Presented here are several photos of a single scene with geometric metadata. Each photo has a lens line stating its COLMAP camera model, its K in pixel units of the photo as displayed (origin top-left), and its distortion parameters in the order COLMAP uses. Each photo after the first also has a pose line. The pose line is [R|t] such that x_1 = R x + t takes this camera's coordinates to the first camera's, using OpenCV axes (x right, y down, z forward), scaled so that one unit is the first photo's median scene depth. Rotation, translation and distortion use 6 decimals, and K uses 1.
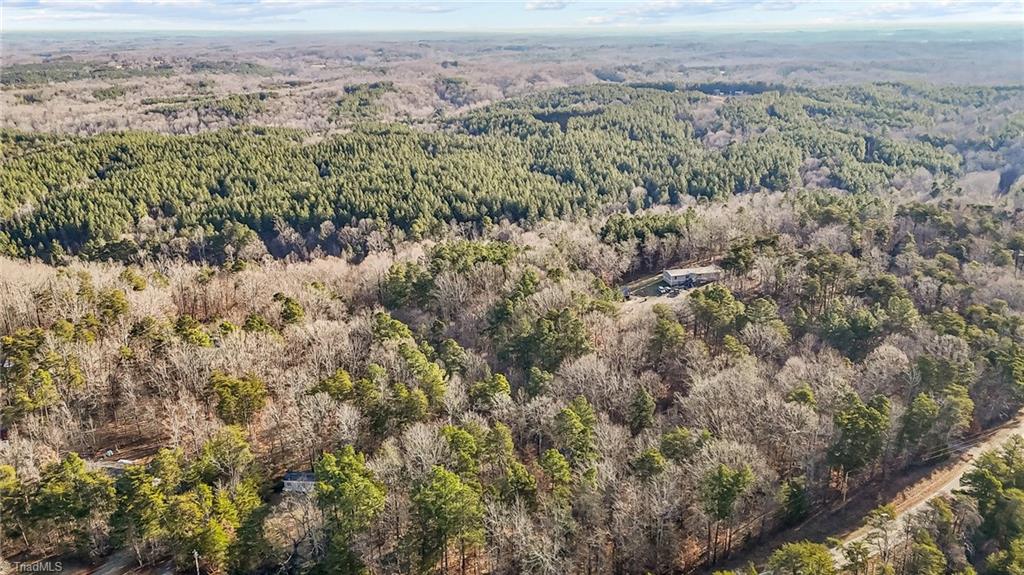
lens RADIAL K [[774.8, 0, 512.0], [0, 774.8, 287.5], [0, 0, 1]] dist [0.040659, -0.013449]
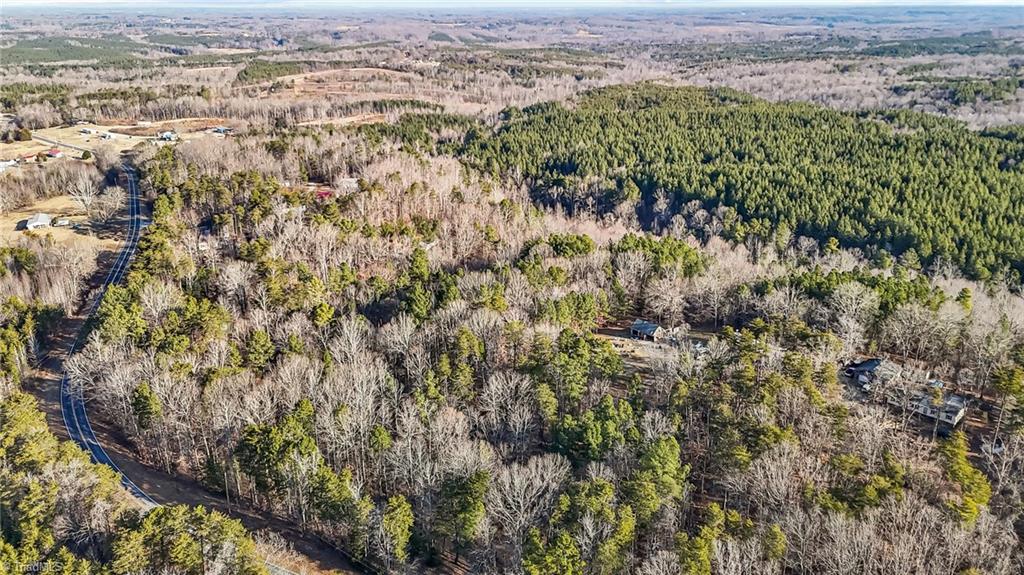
lens RADIAL K [[774.8, 0, 512.0], [0, 774.8, 287.5], [0, 0, 1]] dist [0.040659, -0.013449]
pose [[0.439464, 0.310238, -0.842985, 0.515856], [-0.285715, 0.938003, 0.196258, -0.104883], [0.851609, 0.154606, 0.500858, 0.303600]]
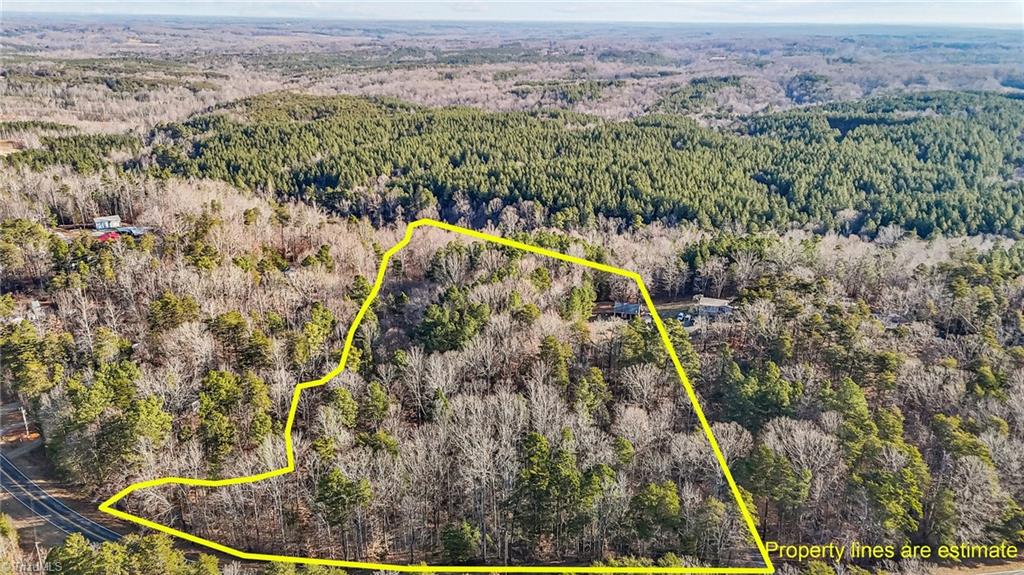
lens RADIAL K [[747.8, 0, 512.0], [0, 747.8, 287.5], [0, 0, 1]] dist [0.065509, -0.057505]
pose [[0.849716, 0.191936, -0.491063, 0.307366], [-0.183327, 0.980824, 0.066143, -0.034669], [0.494342, 0.033822, 0.868609, 0.100525]]
